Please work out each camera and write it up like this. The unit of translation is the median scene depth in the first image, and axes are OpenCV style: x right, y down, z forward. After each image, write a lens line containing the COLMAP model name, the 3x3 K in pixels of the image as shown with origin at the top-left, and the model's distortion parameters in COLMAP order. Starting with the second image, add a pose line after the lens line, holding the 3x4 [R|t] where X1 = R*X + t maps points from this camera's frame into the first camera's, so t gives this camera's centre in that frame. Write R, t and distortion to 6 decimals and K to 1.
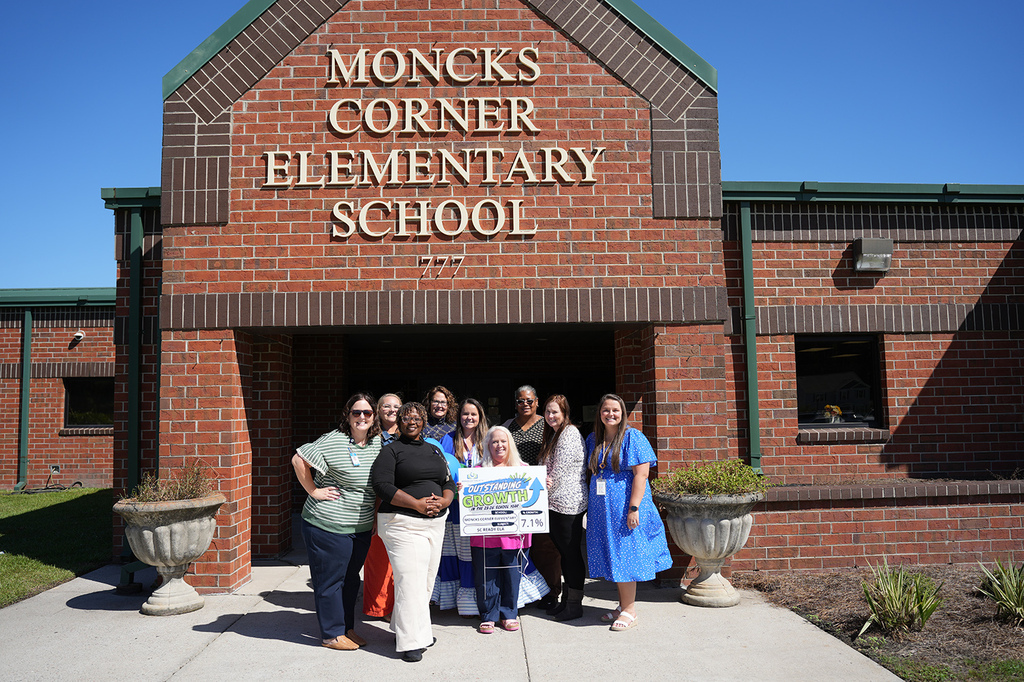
lens RADIAL K [[826.1, 0, 508.6], [0, 826.1, 332.0], [0, 0, 1]] dist [-0.096010, 0.075009]
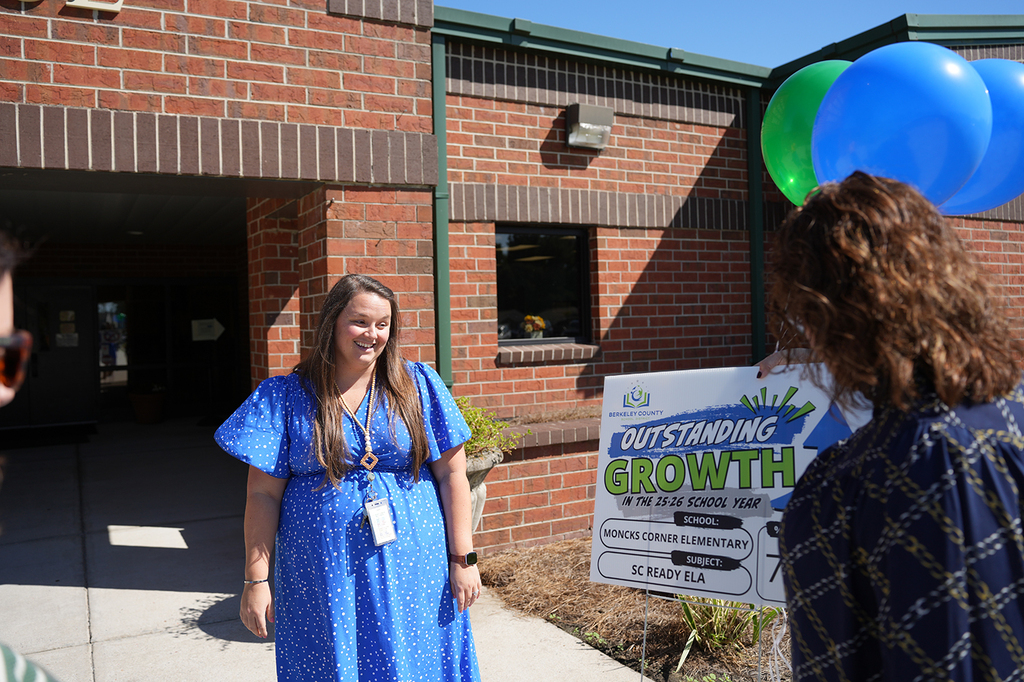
lens RADIAL K [[826.1, 0, 508.6], [0, 826.1, 332.0], [0, 0, 1]] dist [-0.096010, 0.075009]
pose [[0.892174, -0.016023, 0.451408, 0.018180], [-0.030353, 0.994985, 0.095307, 0.037404], [-0.450671, -0.098731, 0.887213, 0.376769]]
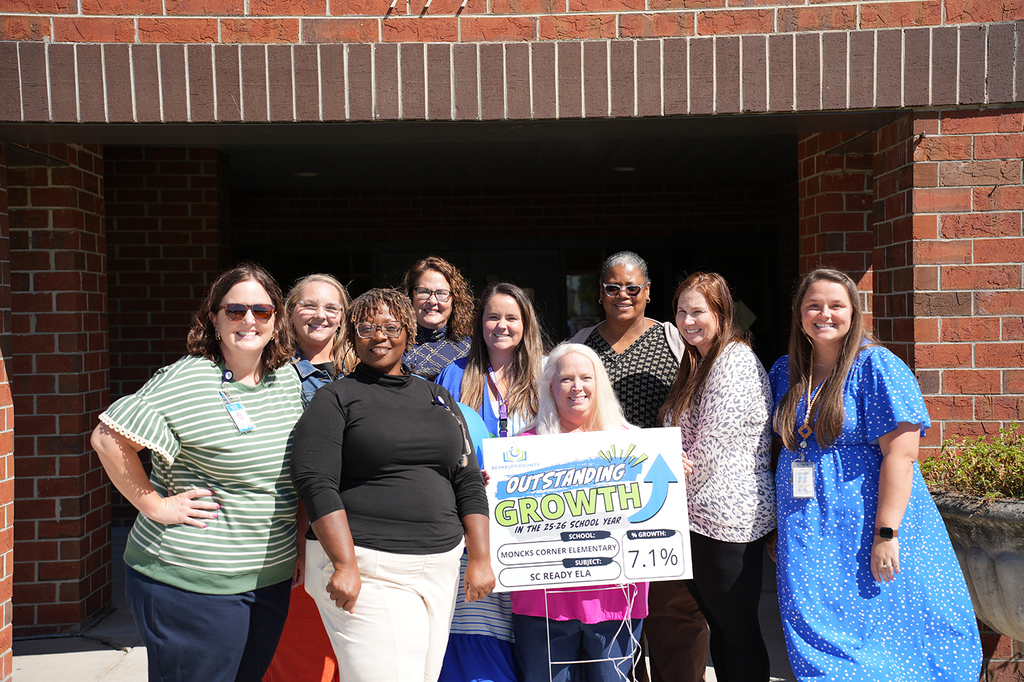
lens RADIAL K [[1561.8, 0, 512.0], [0, 1561.8, 341.0], [0, 0, 1]] dist [0.221456, 0.793755]
pose [[0.999889, -0.004048, -0.014332, -0.027141], [0.005603, 0.993893, 0.110208, 0.015969], [0.013798, -0.110276, 0.993805, 0.130801]]
